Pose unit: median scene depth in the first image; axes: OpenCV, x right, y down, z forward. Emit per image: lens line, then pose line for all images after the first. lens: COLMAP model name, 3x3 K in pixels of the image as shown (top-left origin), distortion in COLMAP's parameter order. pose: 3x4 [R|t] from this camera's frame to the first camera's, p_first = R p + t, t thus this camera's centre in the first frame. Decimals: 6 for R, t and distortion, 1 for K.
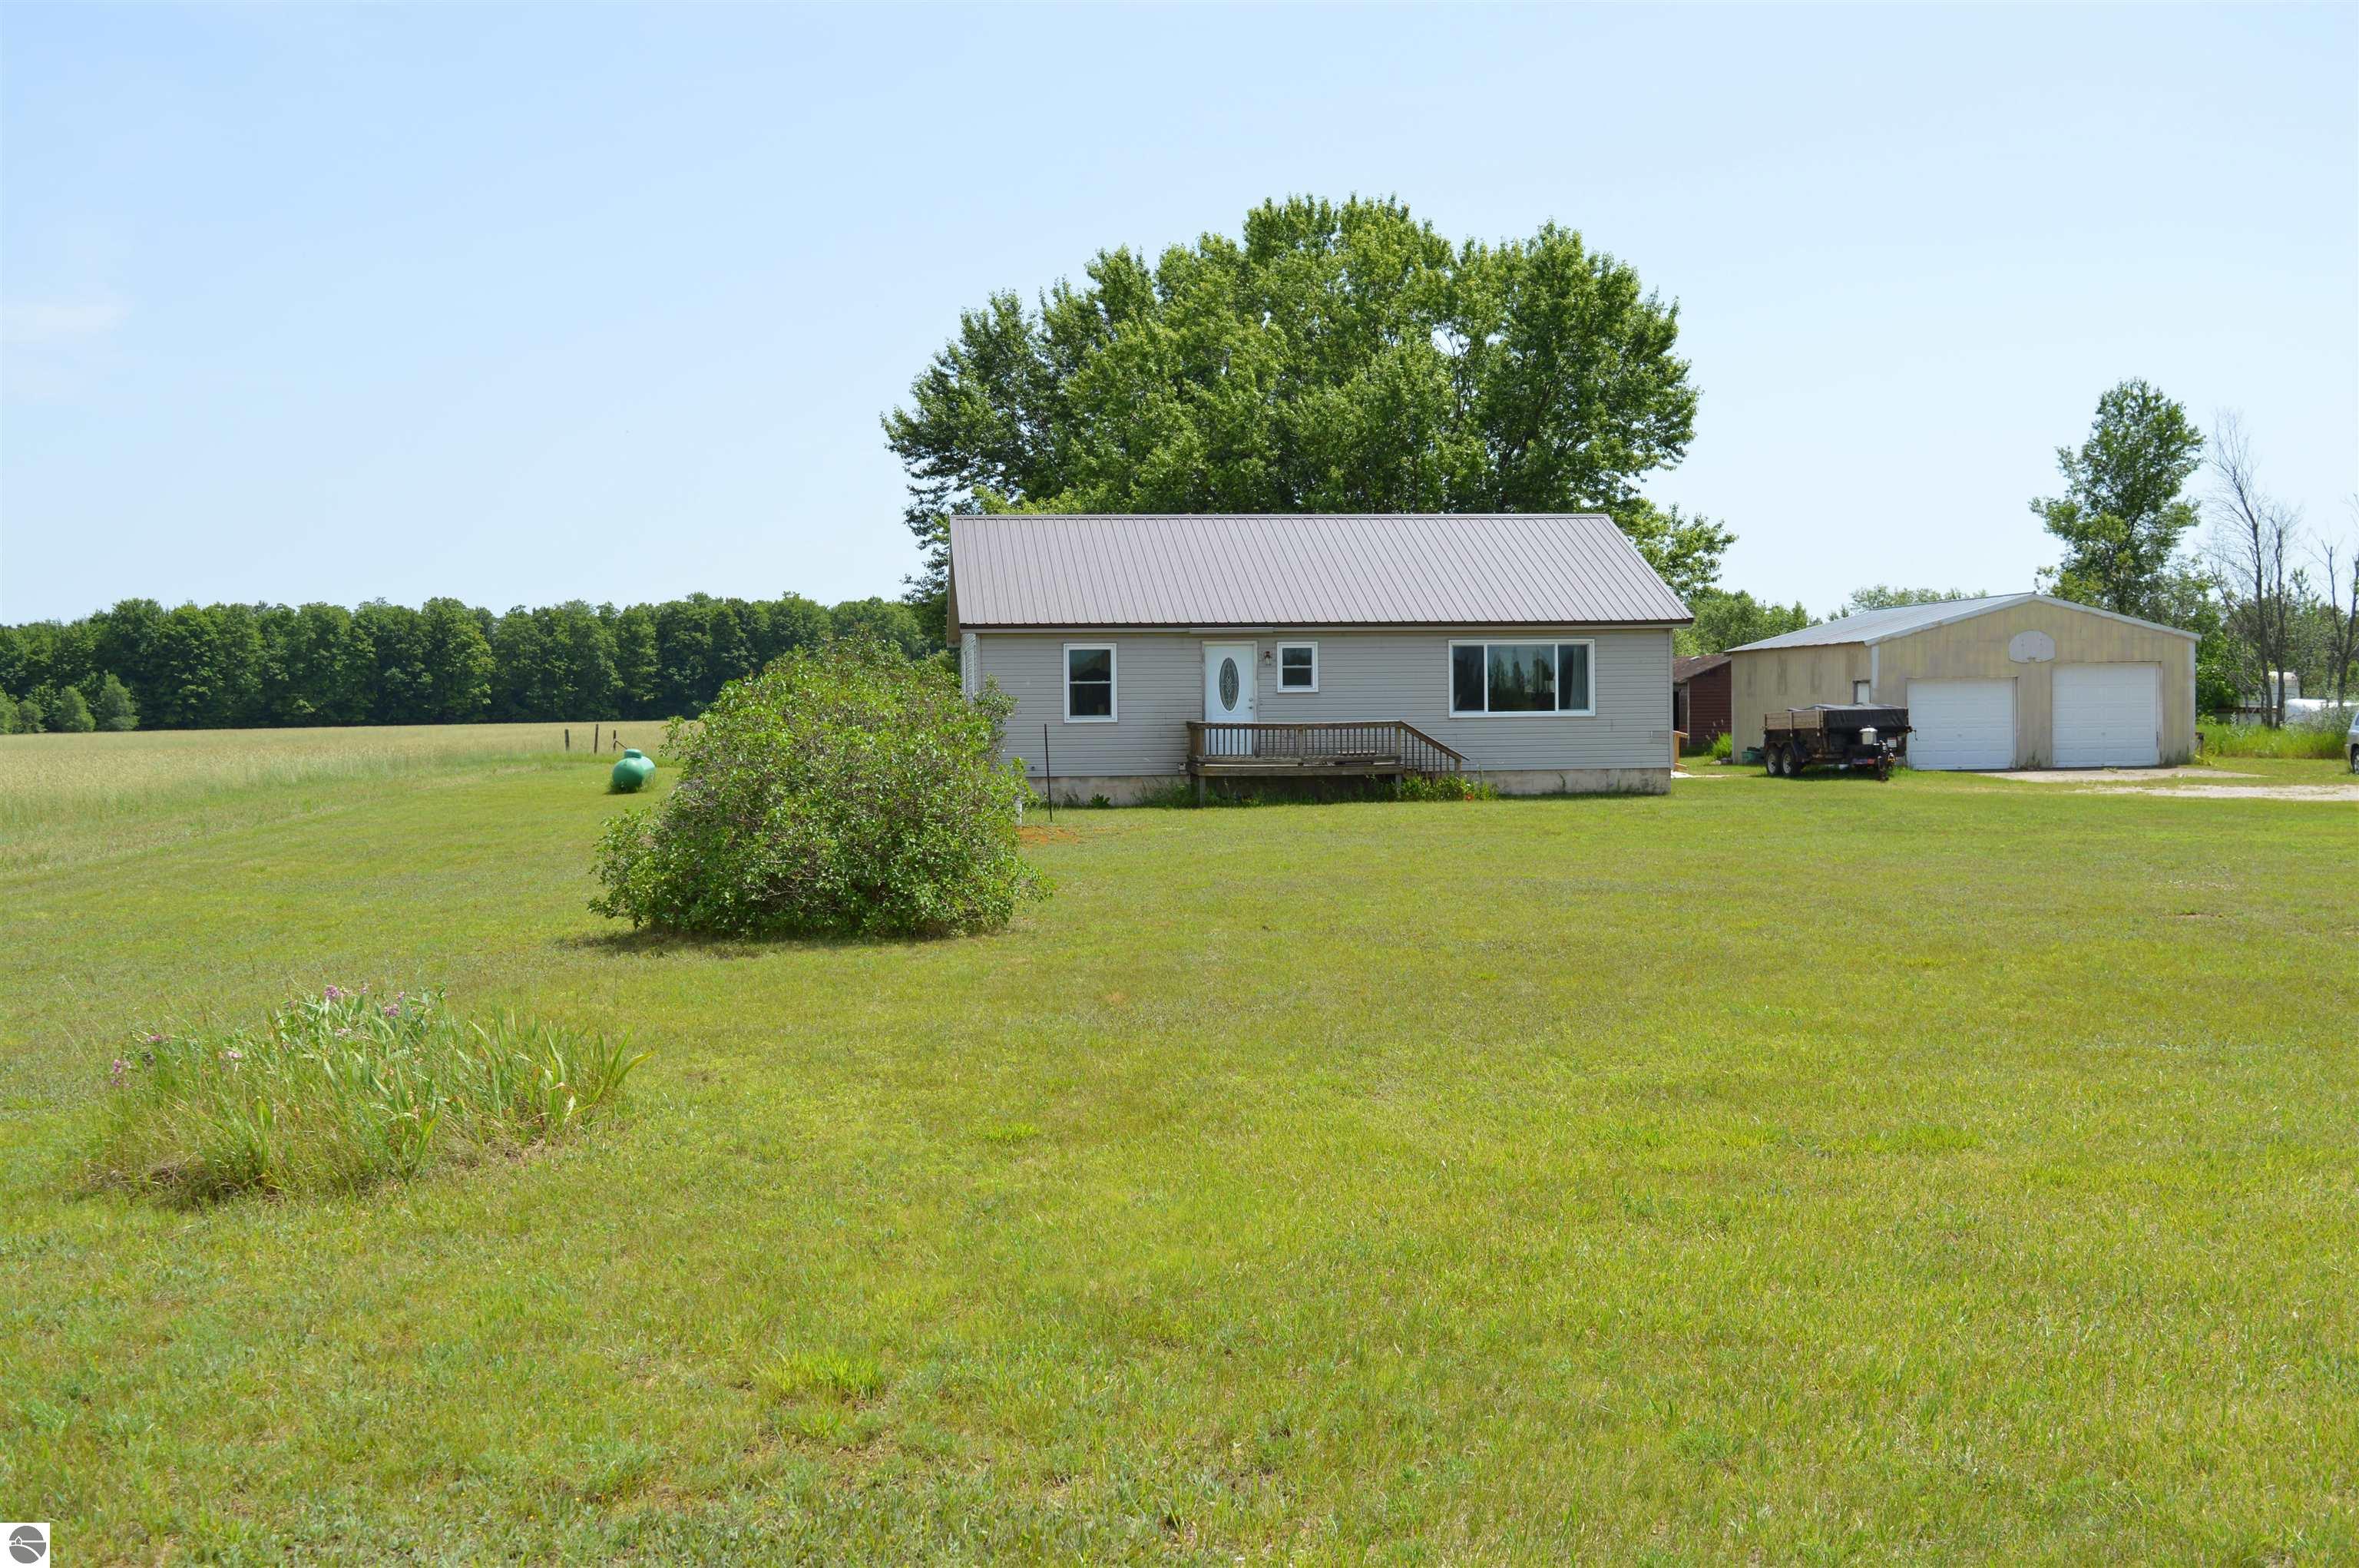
lens RADIAL K [[2536.0, 0, 1207.7], [0, 2536.0, 712.1], [0, 0, 1]] dist [-0.066444, 0.000000]
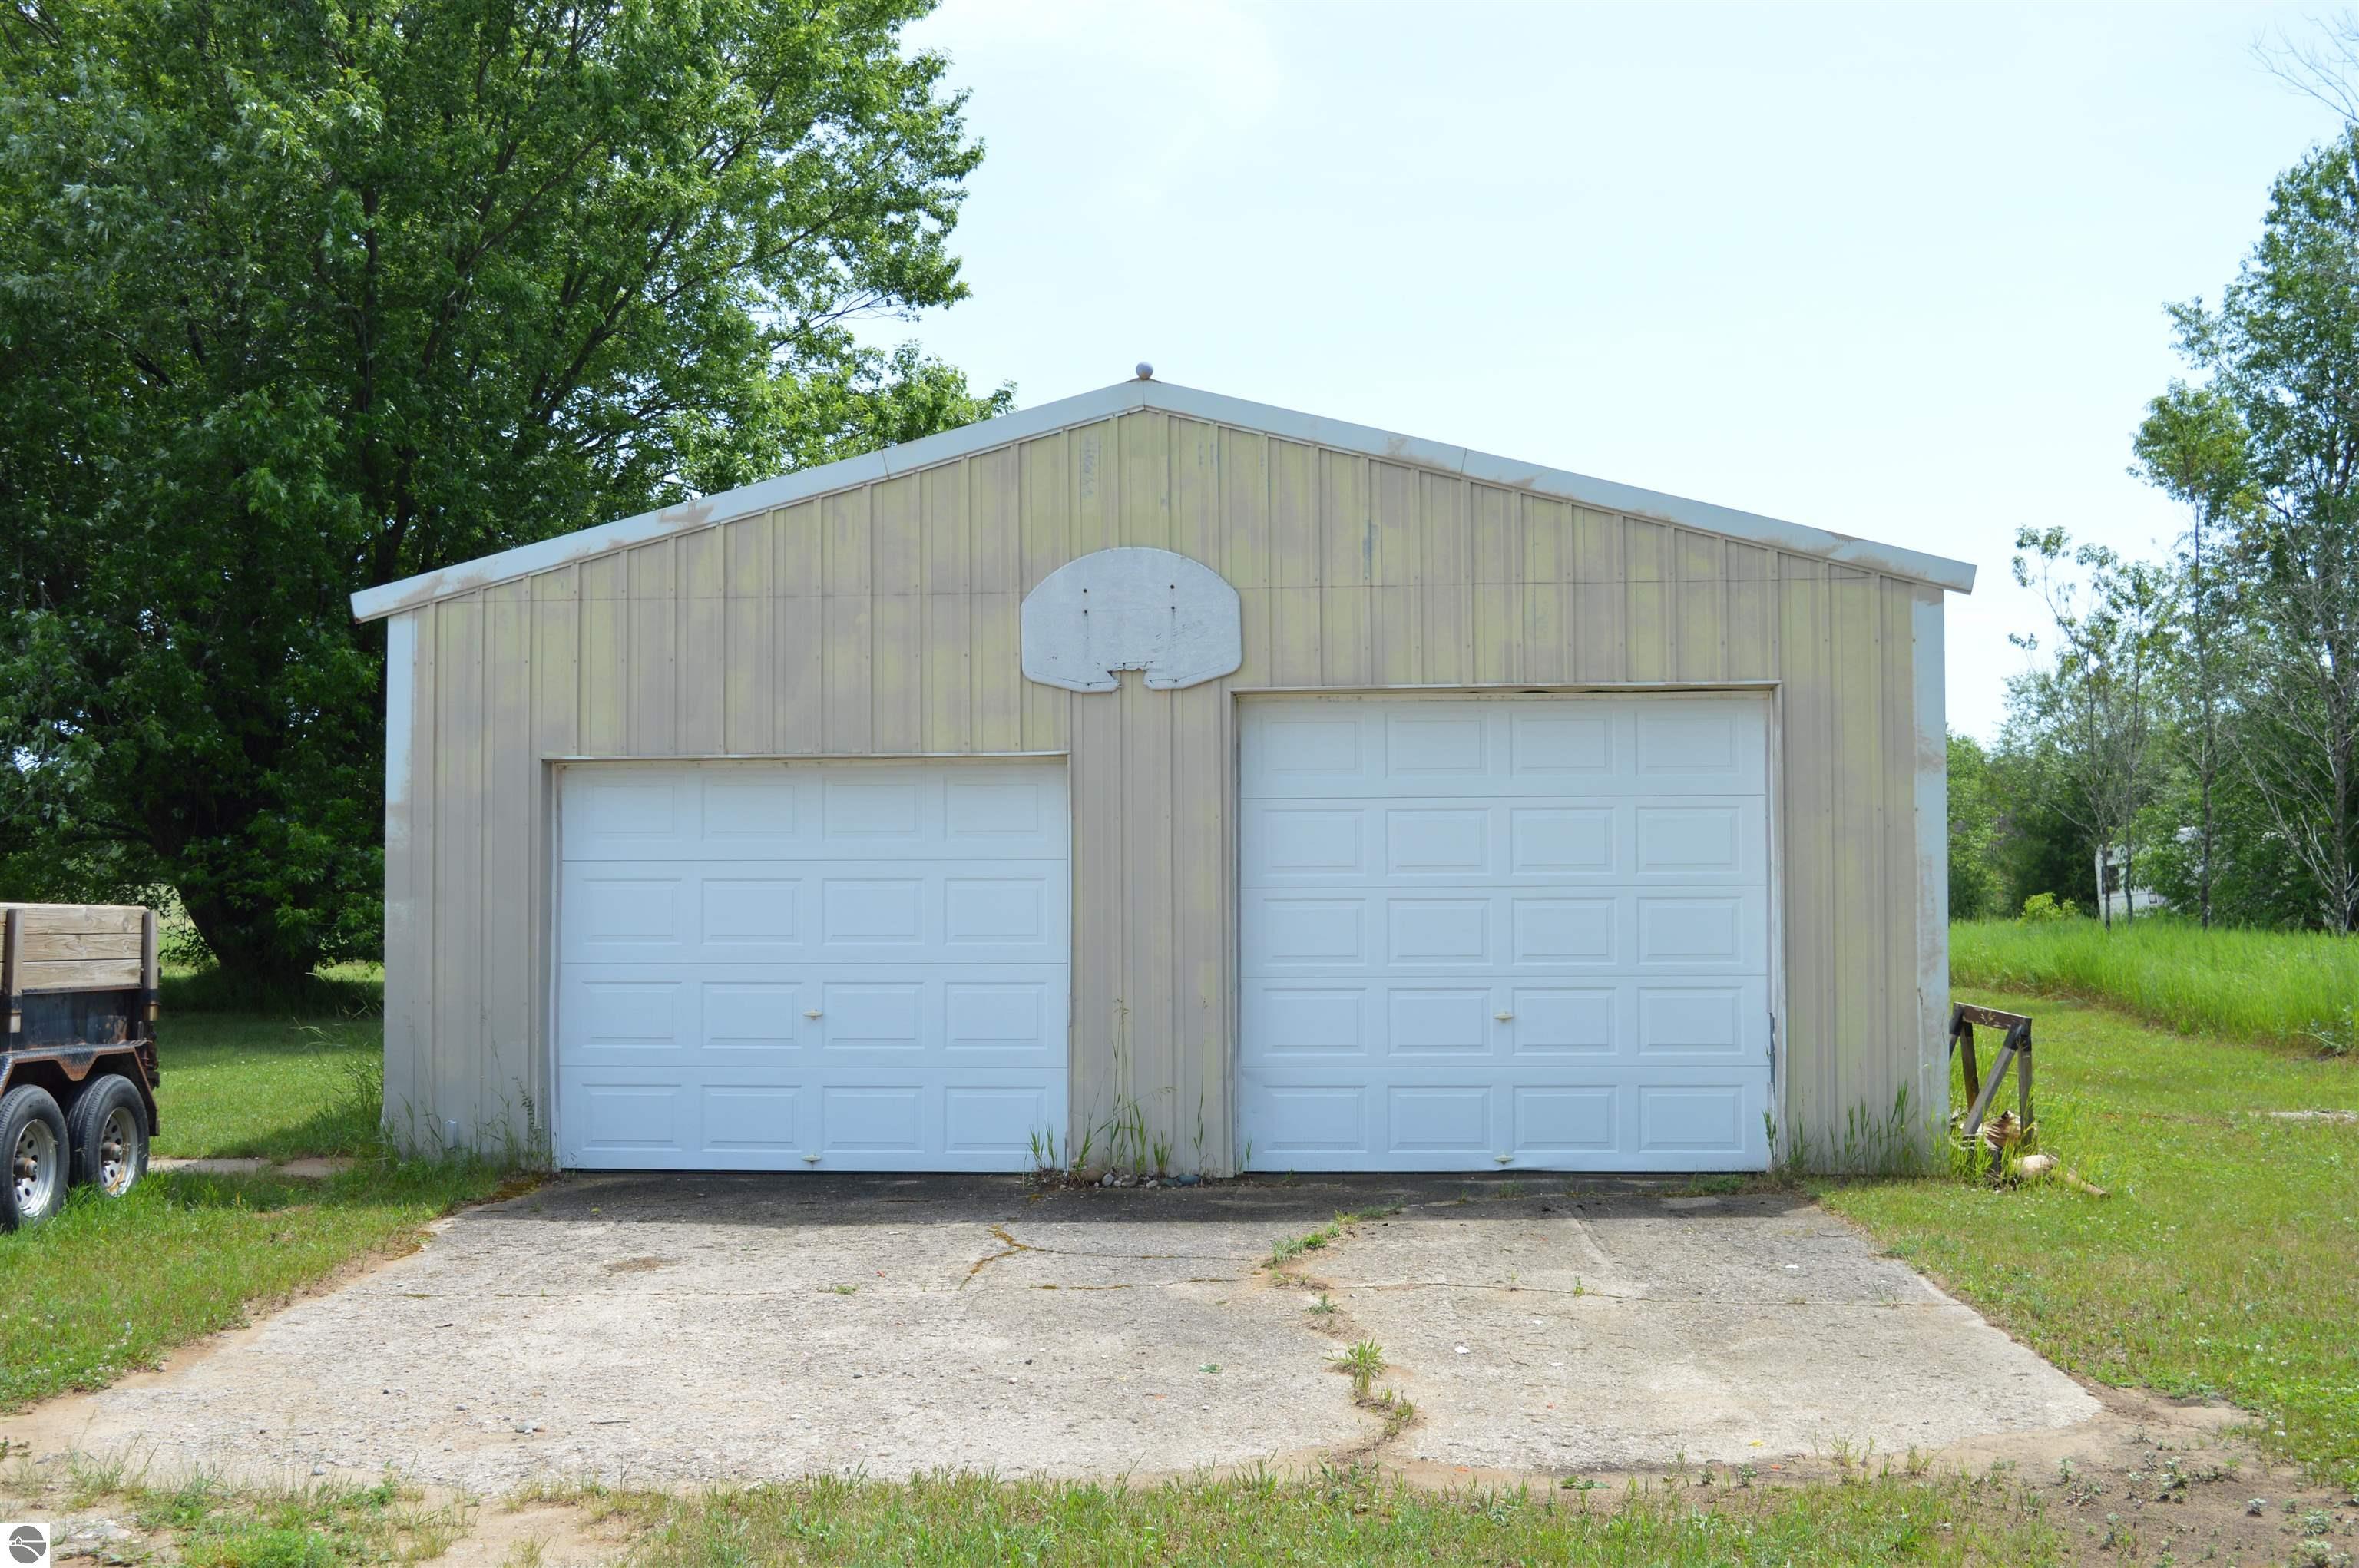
lens RADIAL K [[2732.4, 0, 1176.3], [0, 2732.4, 782.8], [0, 0, 1]] dist [0.048084, 0.000000]
pose [[0.988725, 0.001210, -0.149740, 0.369808], [-0.006142, 0.999454, -0.032475, -0.004188], [0.149619, 0.033028, 0.988192, 0.771869]]
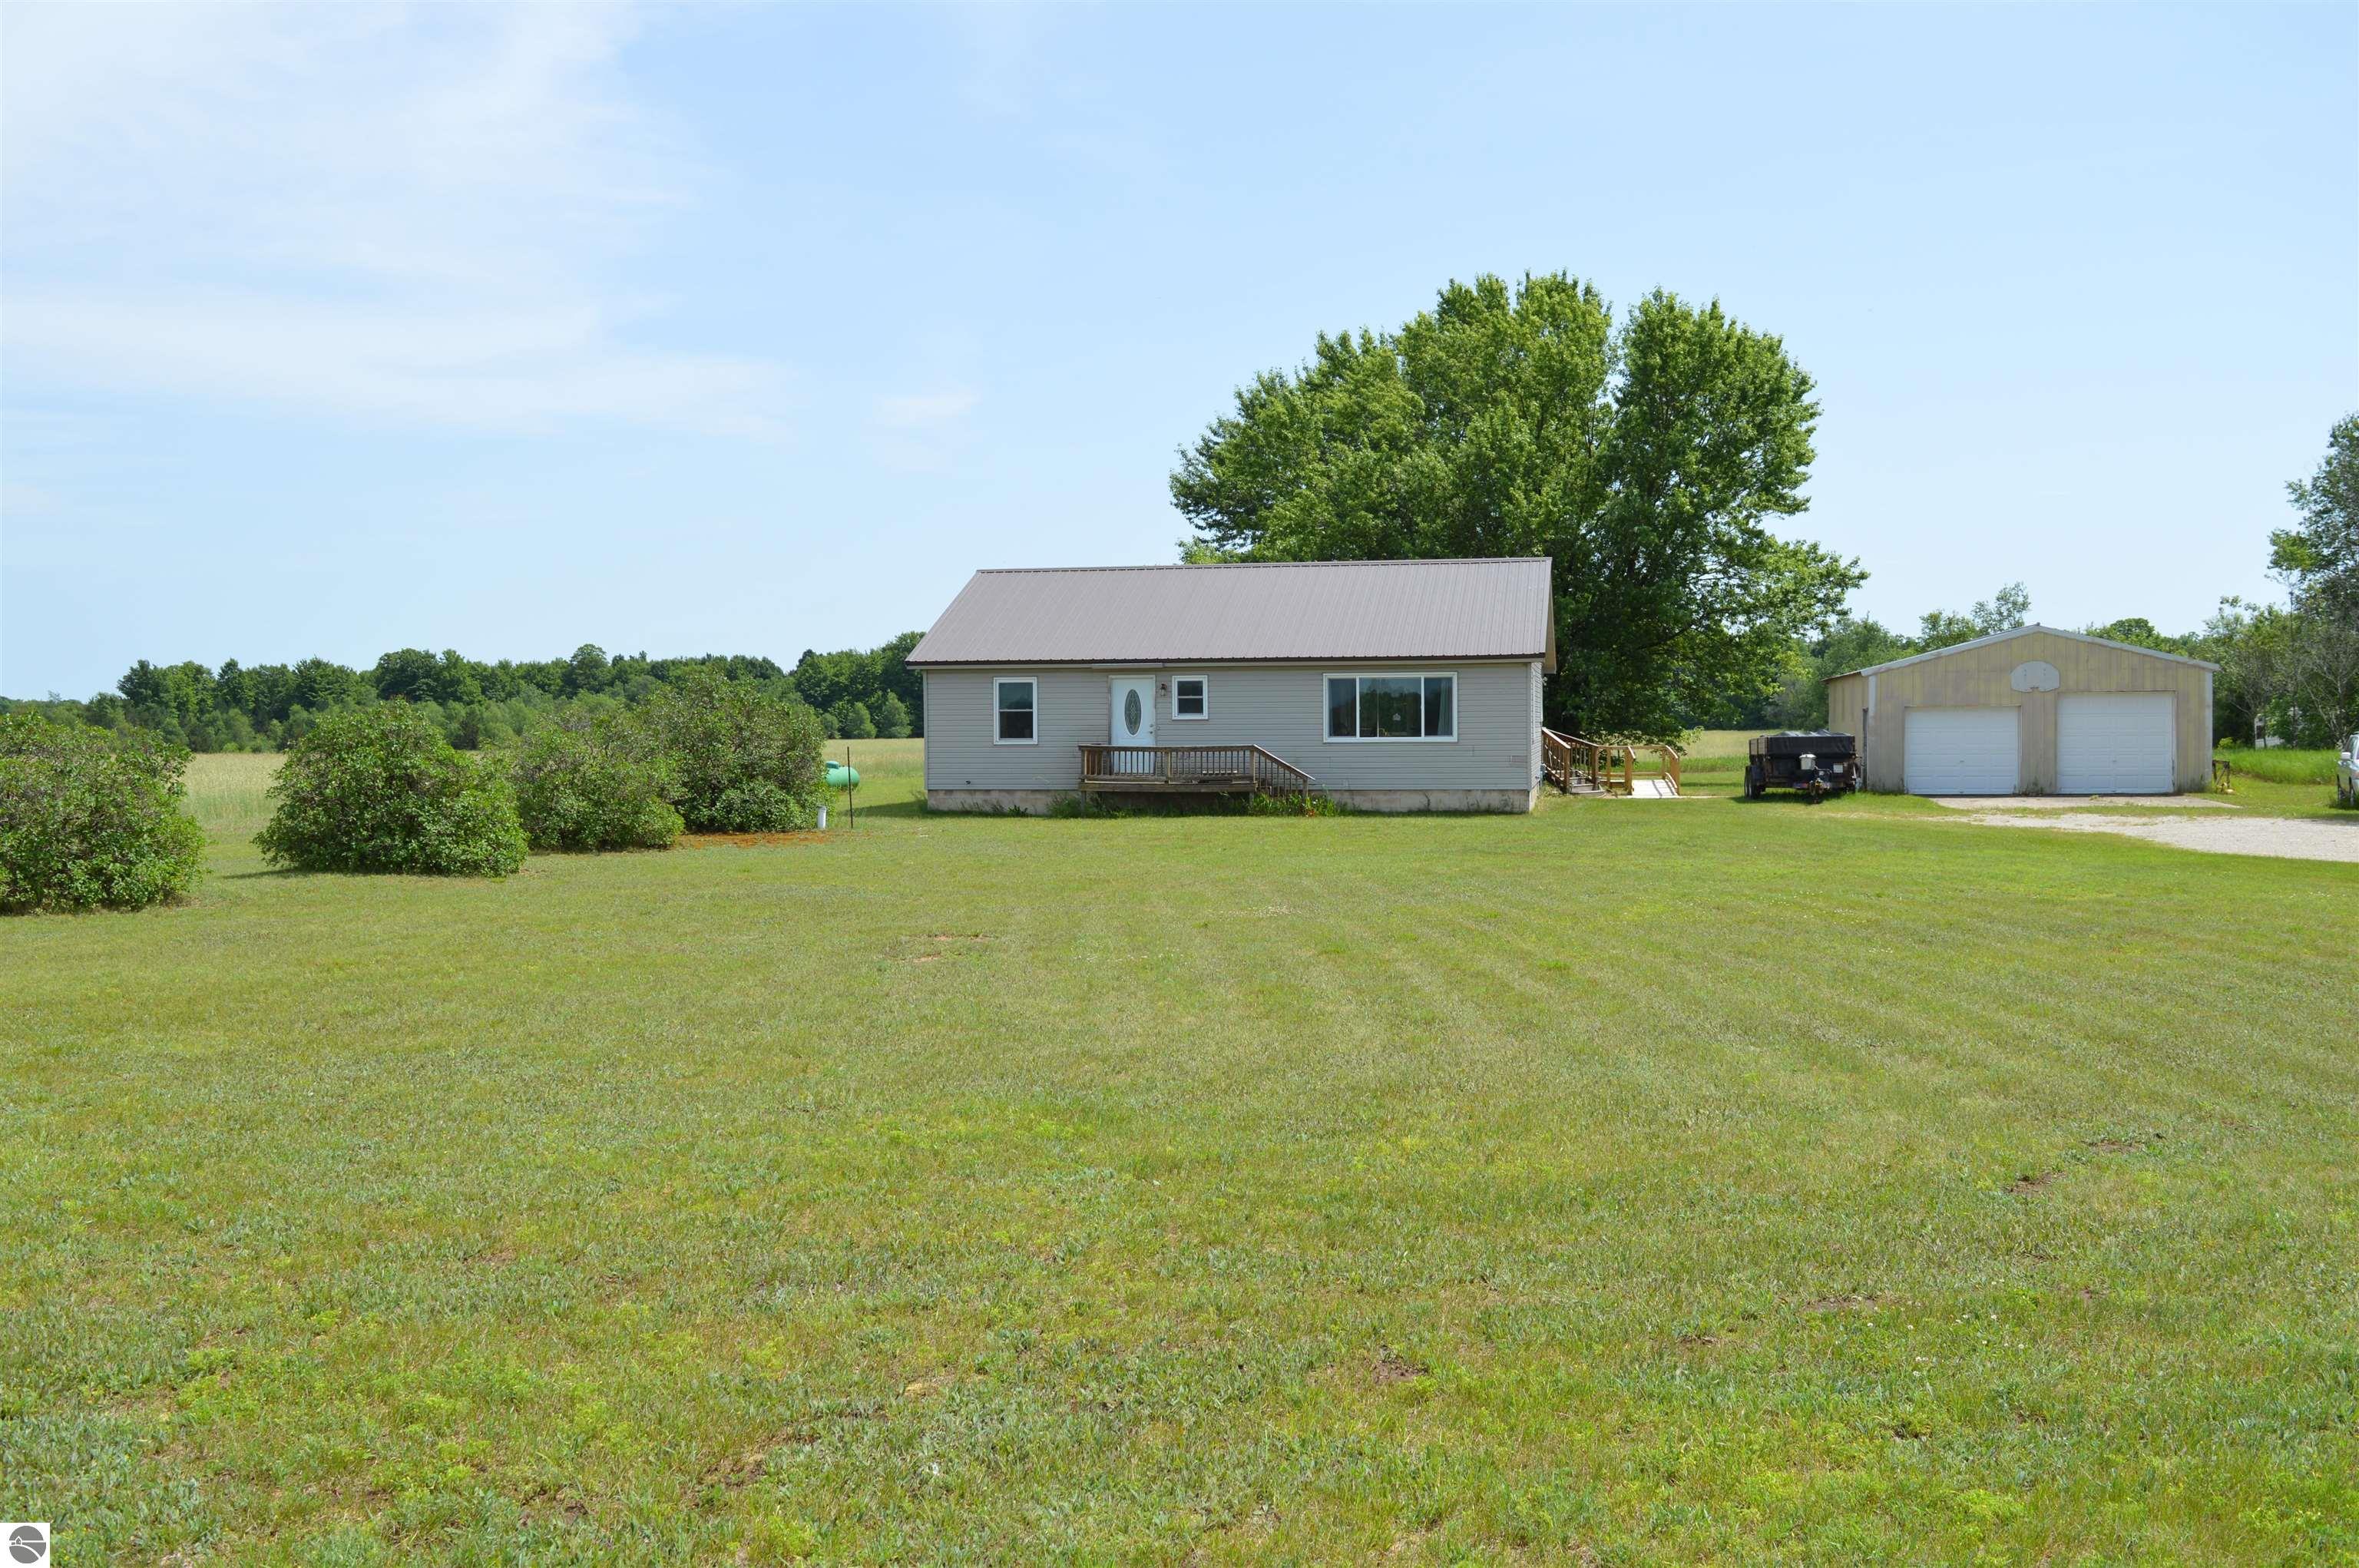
lens RADIAL K [[2167.3, 0, 1184.0], [0, 2167.3, 781.5], [0, 0, 1]] dist [-0.048977, 0.000000]
pose [[0.956938, 0.012777, -0.290012, 0.250907], [-0.005251, 0.999629, 0.026712, -0.004648], [0.290246, -0.024038, 0.956650, 0.046005]]
